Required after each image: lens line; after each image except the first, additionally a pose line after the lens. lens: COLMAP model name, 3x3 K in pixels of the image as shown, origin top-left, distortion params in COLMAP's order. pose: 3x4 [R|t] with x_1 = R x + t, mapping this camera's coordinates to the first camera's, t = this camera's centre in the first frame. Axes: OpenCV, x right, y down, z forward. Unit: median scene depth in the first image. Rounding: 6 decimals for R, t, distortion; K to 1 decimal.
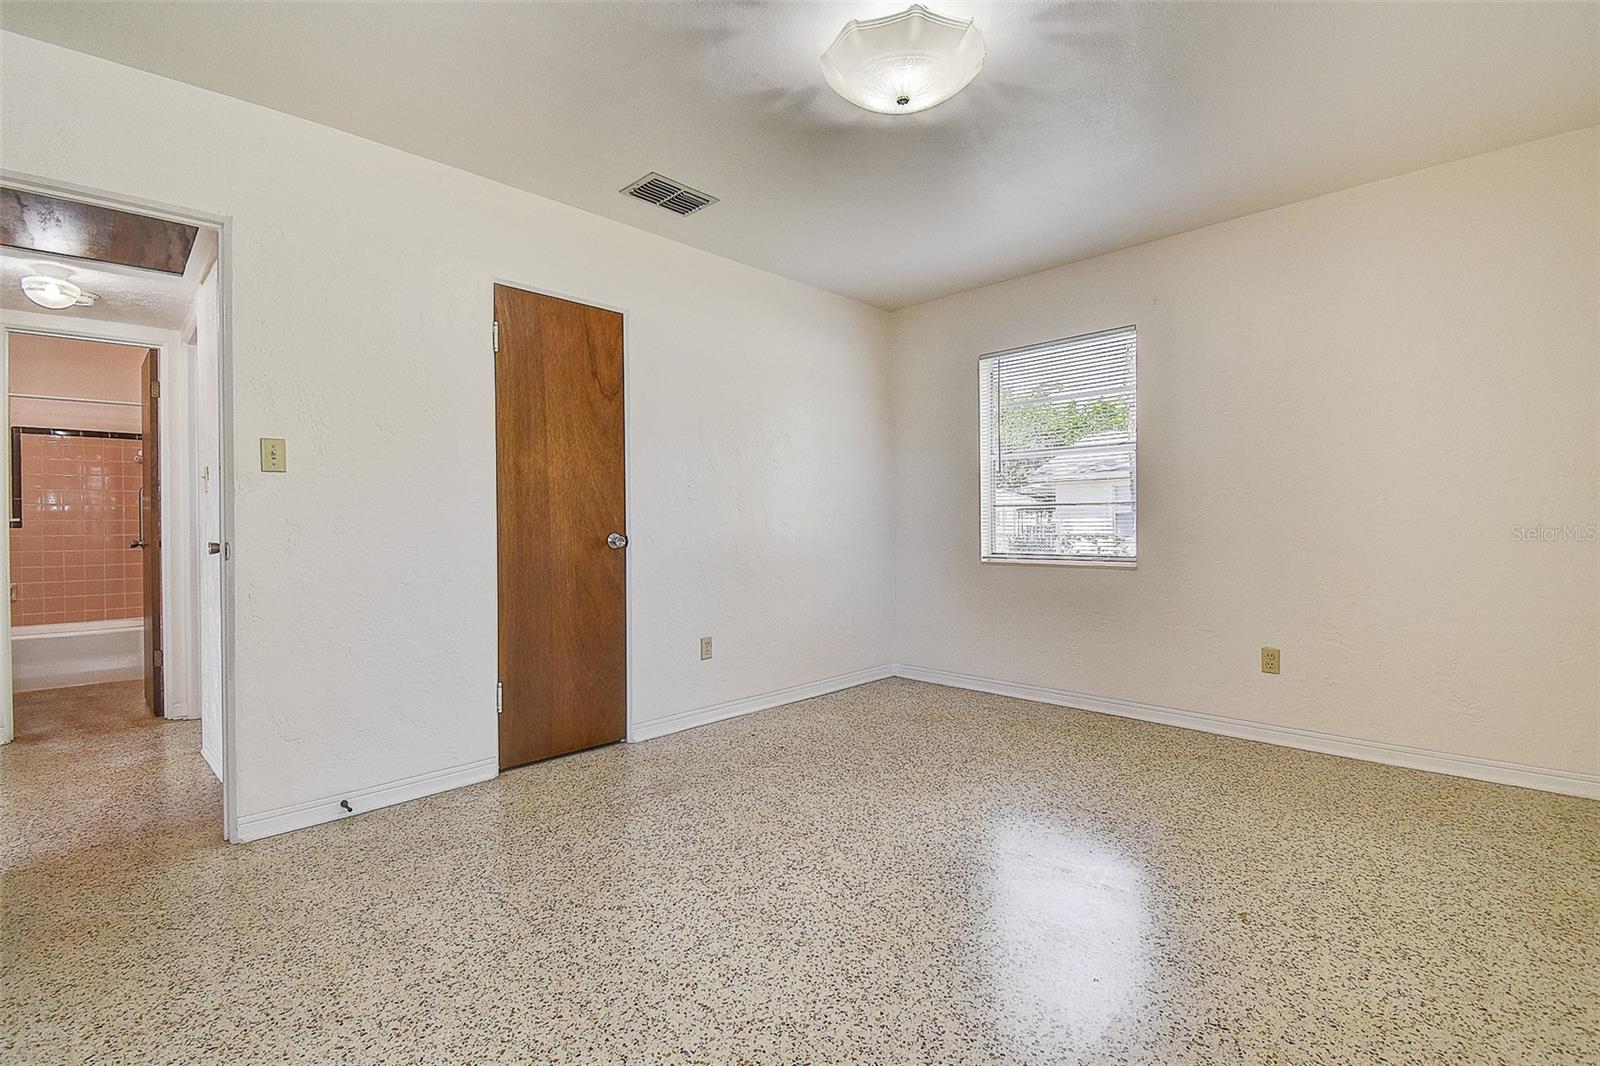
lens RADIAL K [[712.1, 0, 801.1], [0, 712.1, 530.7], [0, 0, 1]] dist [0.015206, -0.001522]
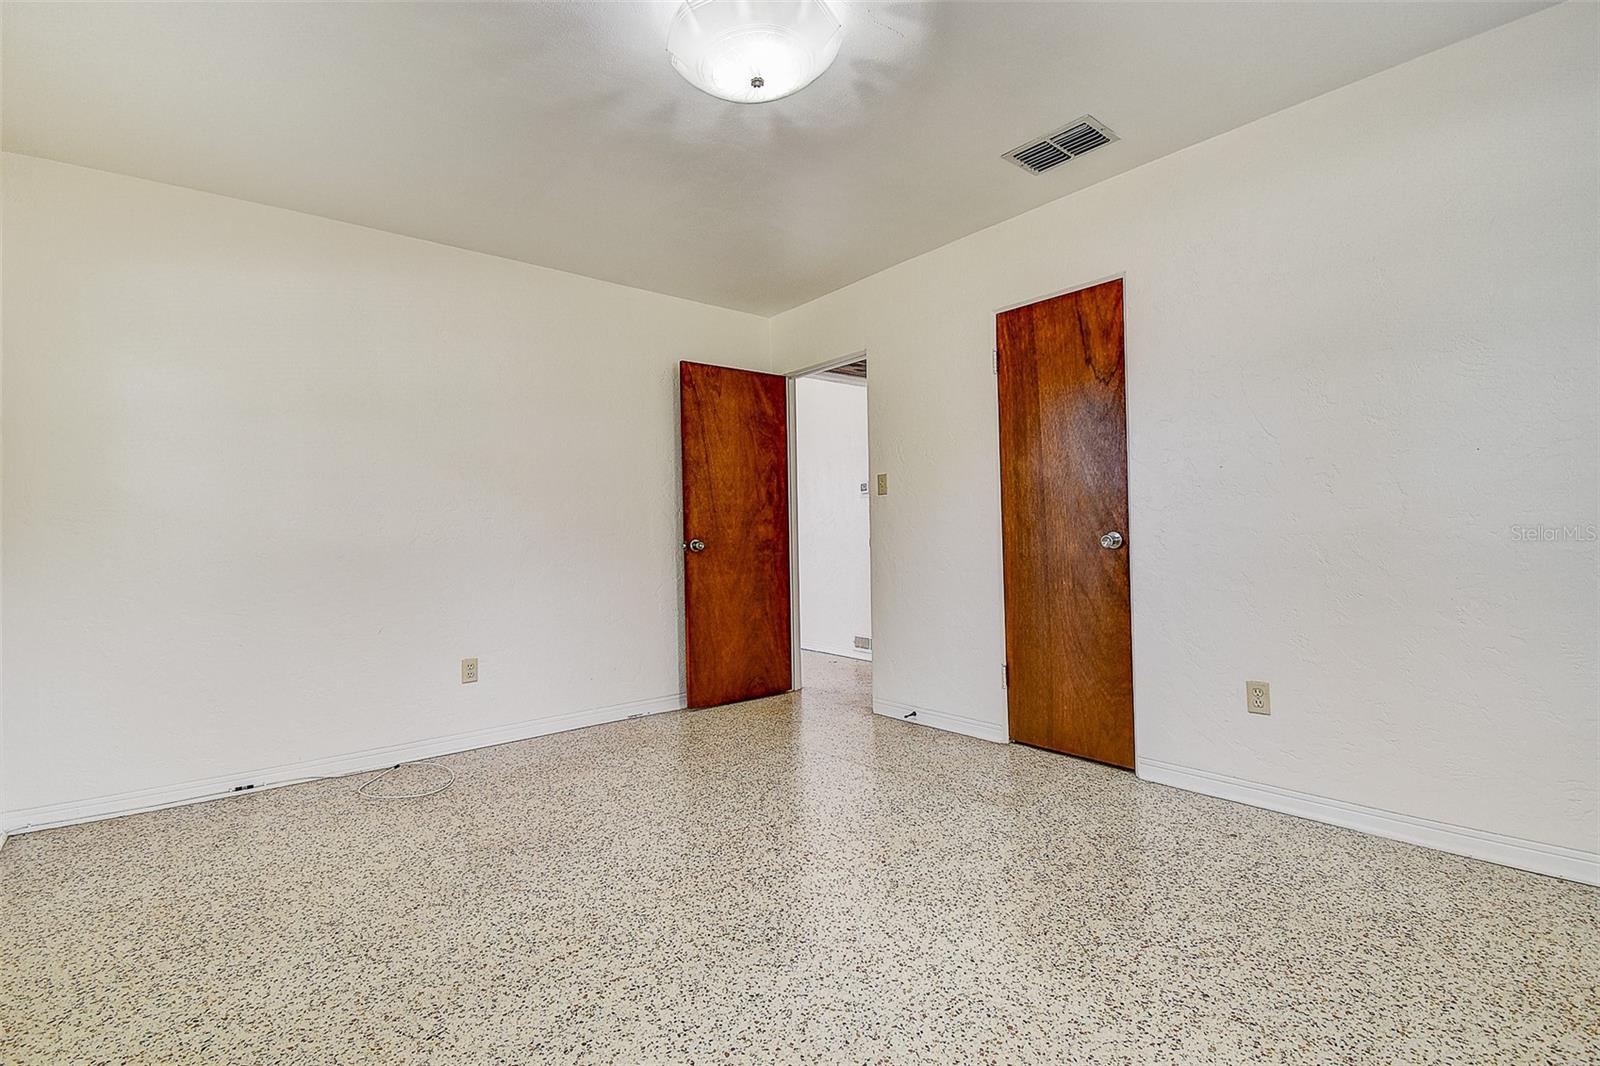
lens RADIAL K [[712.1, 0, 800.5], [0, 712.1, 532.3], [0, 0, 1]] dist [0.015206, -0.001522]
pose [[-0.068498, 0.010368, -0.997597, 0.719313], [0.013173, 0.999868, 0.009487, -0.010274], [0.997564, -0.012491, -0.068626, 0.739262]]
